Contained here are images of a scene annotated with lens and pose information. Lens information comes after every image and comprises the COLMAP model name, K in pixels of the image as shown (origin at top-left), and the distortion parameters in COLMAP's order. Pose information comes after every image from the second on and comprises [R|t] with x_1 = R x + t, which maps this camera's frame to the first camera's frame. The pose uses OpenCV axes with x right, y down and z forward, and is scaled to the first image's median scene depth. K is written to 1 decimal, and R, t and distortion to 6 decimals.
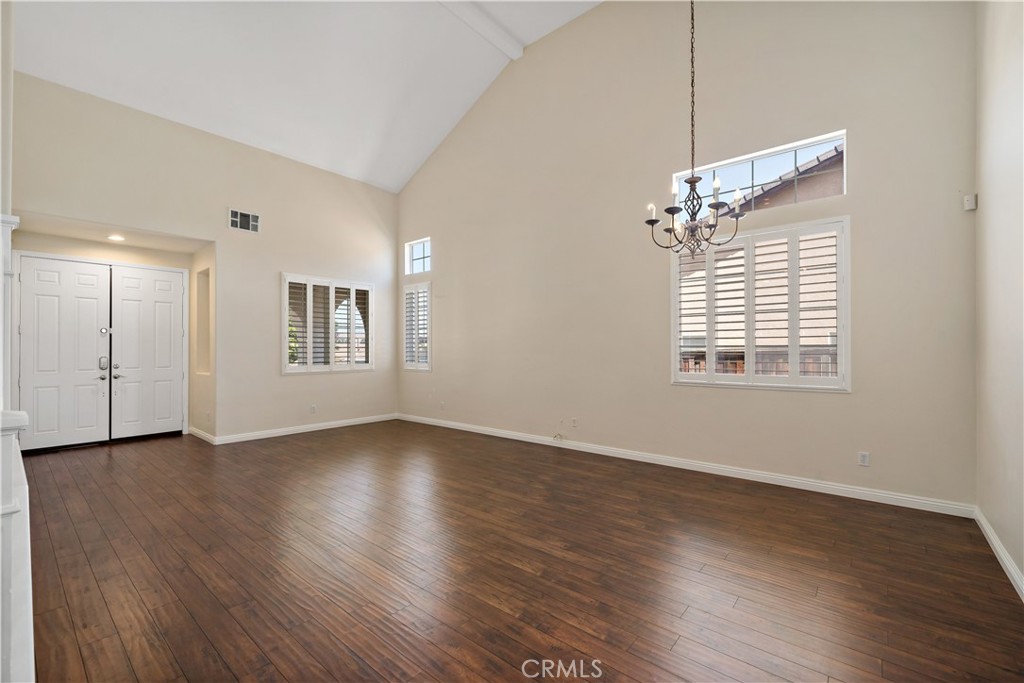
lens RADIAL K [[432.0, 0, 514.9], [0, 432.0, 339.6], [0, 0, 1]] dist [-0.002212, -0.000209]
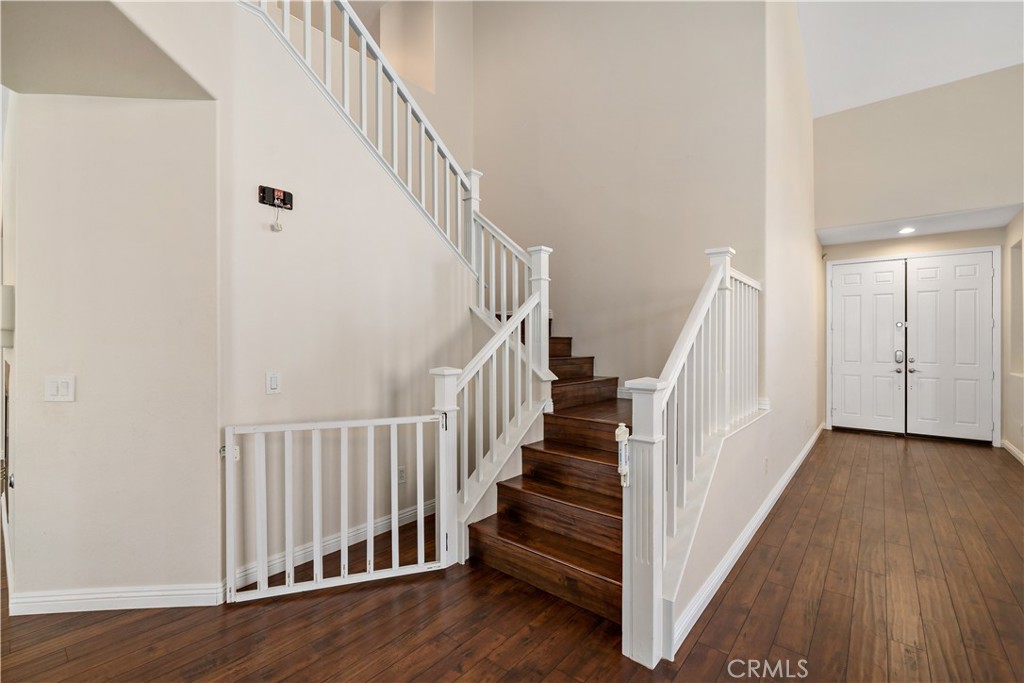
lens RADIAL K [[440.2, 0, 515.5], [0, 440.2, 342.2], [0, 0, 1]] dist [0.000189, -0.000272]
pose [[0.003430, 0.003829, -0.999987, 0.079969], [0.014807, 0.999883, 0.003879, 0.003227], [0.999884, -0.014820, 0.003373, 0.089122]]
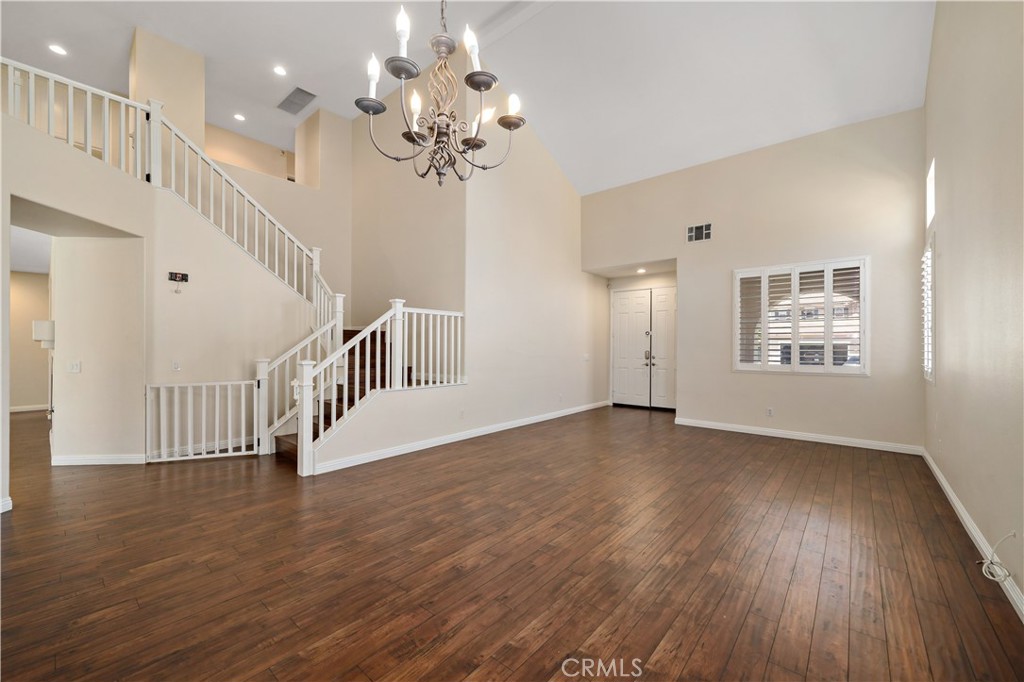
lens RADIAL K [[414.9, 0, 522.0], [0, 414.9, 343.2], [0, 0, 1]] dist [0.003500, -0.000919]
pose [[-0.014803, -0.001975, -0.999888, 0.488609], [0.017373, 0.999847, -0.002232, 0.009657], [0.999739, -0.017404, -0.014767, 0.572591]]
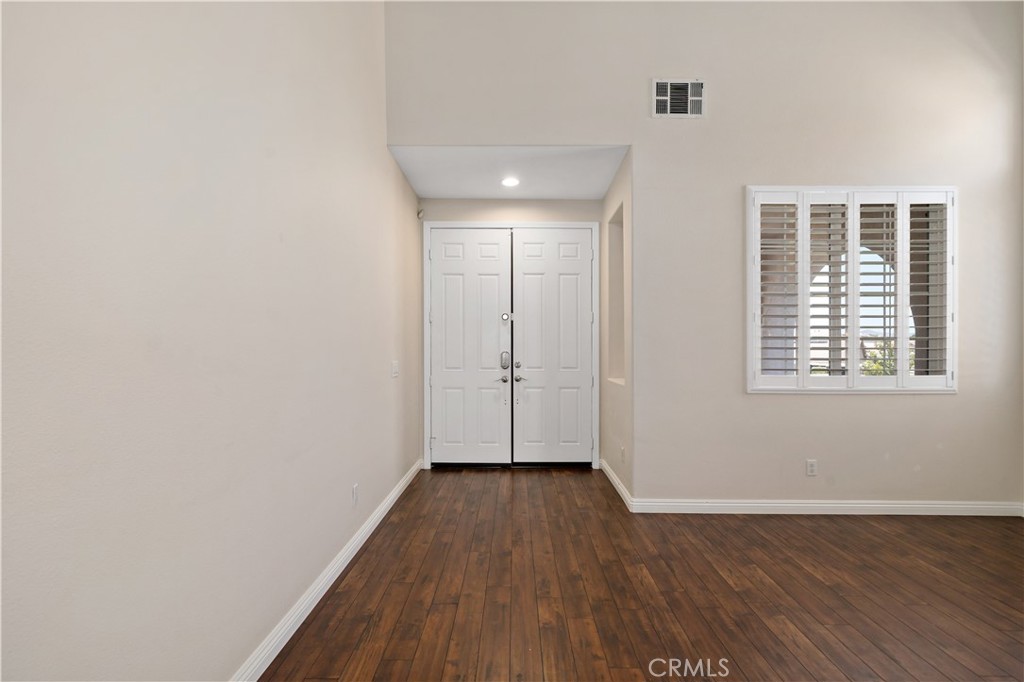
lens RADIAL K [[440.2, 0, 504.2], [0, 440.2, 353.7], [0, 0, 1]] dist [0.000189, -0.000272]
pose [[0.619759, 0.016889, -0.784610, -0.346429], [0.012159, 0.999442, 0.031118, 0.019002], [0.784698, -0.028826, 0.619208, 0.513108]]
